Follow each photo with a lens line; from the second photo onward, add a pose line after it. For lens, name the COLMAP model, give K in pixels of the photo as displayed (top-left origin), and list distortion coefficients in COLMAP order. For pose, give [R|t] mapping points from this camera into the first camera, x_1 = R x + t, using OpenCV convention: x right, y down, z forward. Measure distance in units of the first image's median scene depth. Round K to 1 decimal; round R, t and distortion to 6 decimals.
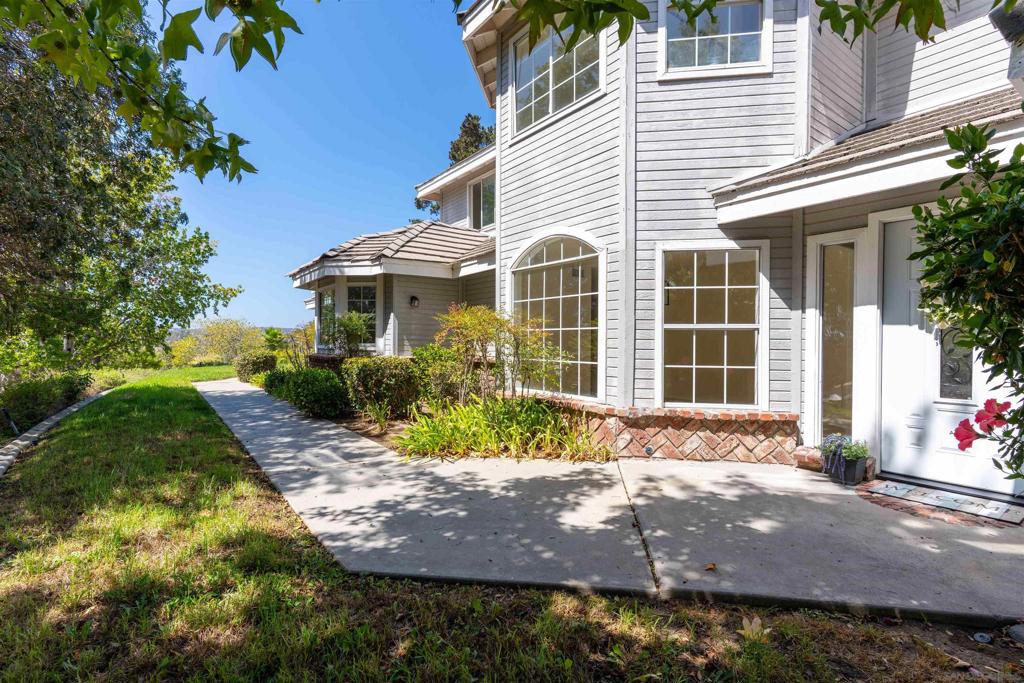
lens RADIAL K [[483.0, 0, 514.7], [0, 483.0, 336.7], [0, 0, 1]] dist [-0.000170, 0.000062]
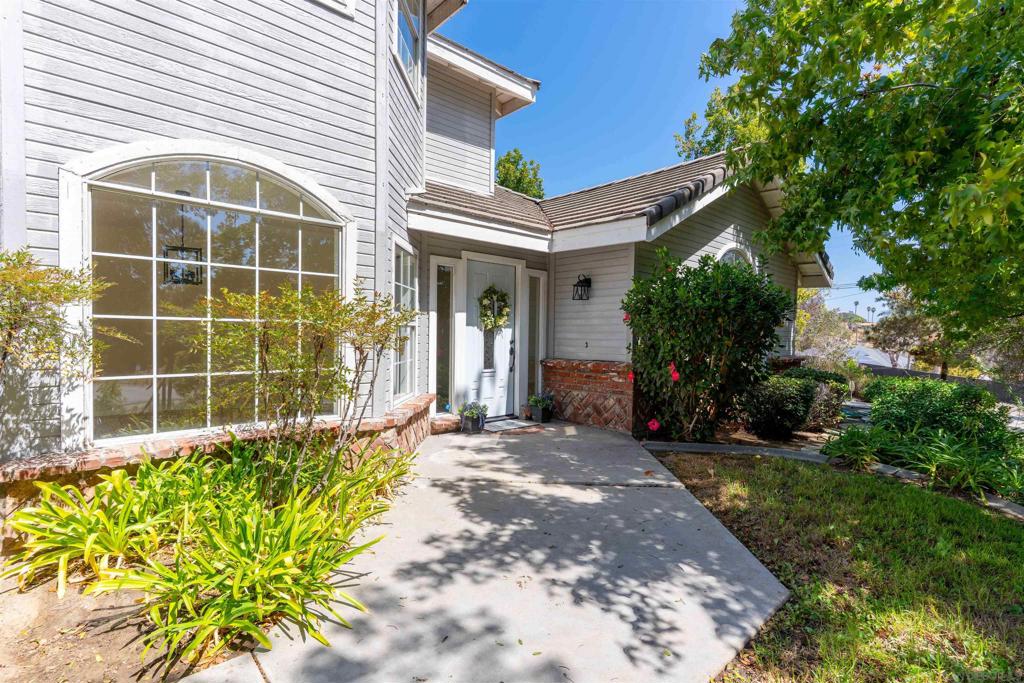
lens RADIAL K [[485.5, 0, 506.7], [0, 485.5, 346.9], [0, 0, 1]] dist [0.002481, 0.000415]
pose [[-0.096248, -0.035146, 0.994737, -0.787734], [-0.024624, 0.999155, 0.032920, -0.012207], [-0.995053, -0.021326, -0.097032, 1.027918]]
